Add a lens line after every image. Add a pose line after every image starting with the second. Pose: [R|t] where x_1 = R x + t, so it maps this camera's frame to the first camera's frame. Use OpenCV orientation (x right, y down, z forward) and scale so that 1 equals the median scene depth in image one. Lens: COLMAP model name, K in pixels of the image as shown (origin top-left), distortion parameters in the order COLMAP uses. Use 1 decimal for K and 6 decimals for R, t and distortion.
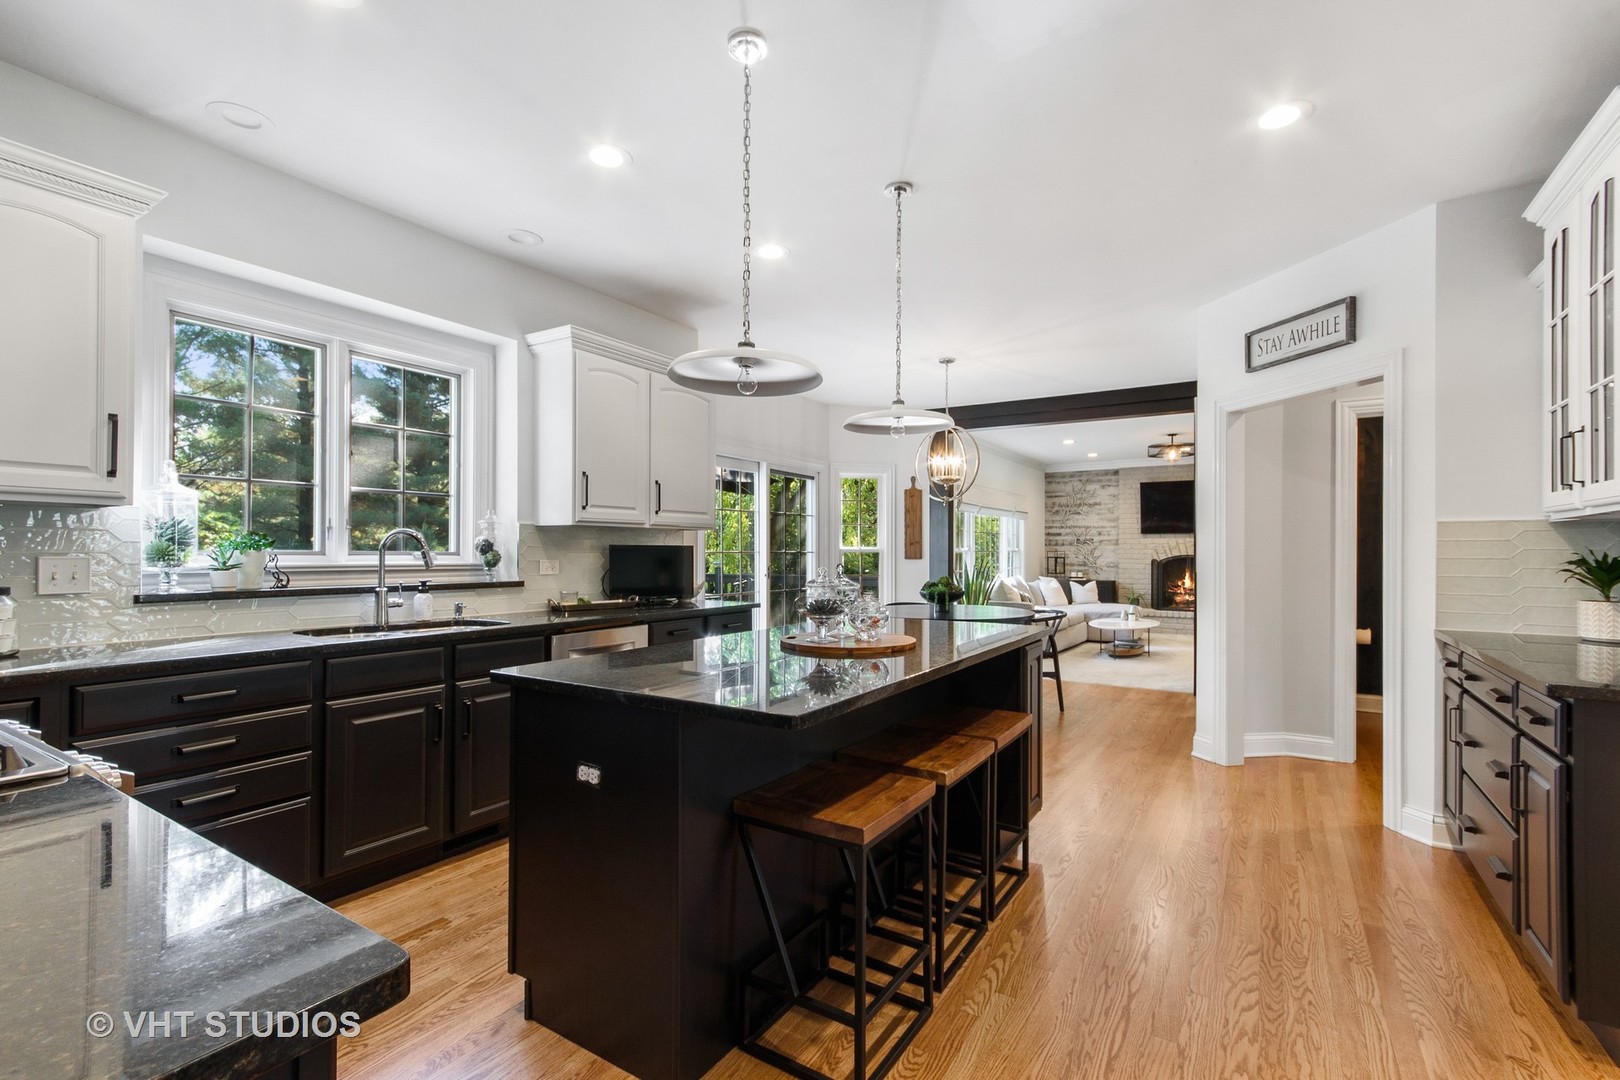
lens RADIAL K [[720.9, 0, 810.2], [0, 720.9, 546.6], [0, 0, 1]] dist [-0.003928, 0.001159]
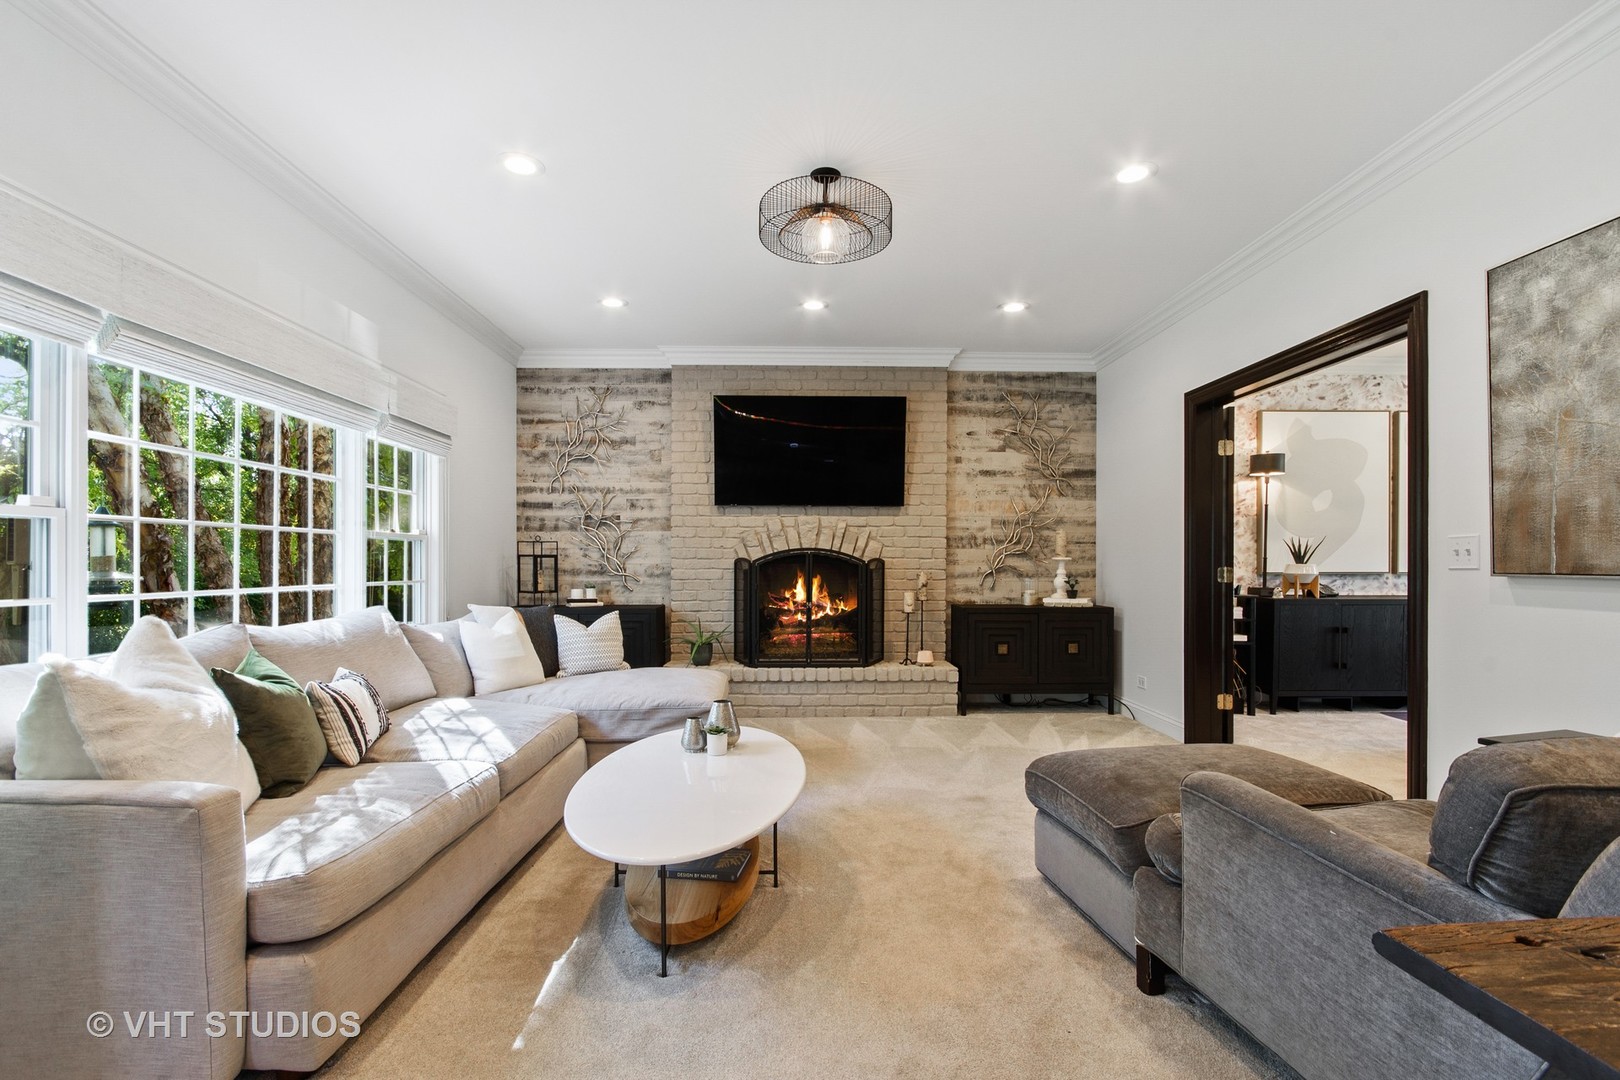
lens RADIAL K [[737.8, 0, 811.9], [0, 737.8, 550.2], [0, 0, 1]] dist [-0.000749, -0.000024]
pose [[0.830026, -0.001089, 0.557724, 0.230825], [-0.000605, 0.999996, 0.002853, 0.010102], [-0.557724, -0.002705, 0.830022, 0.536474]]
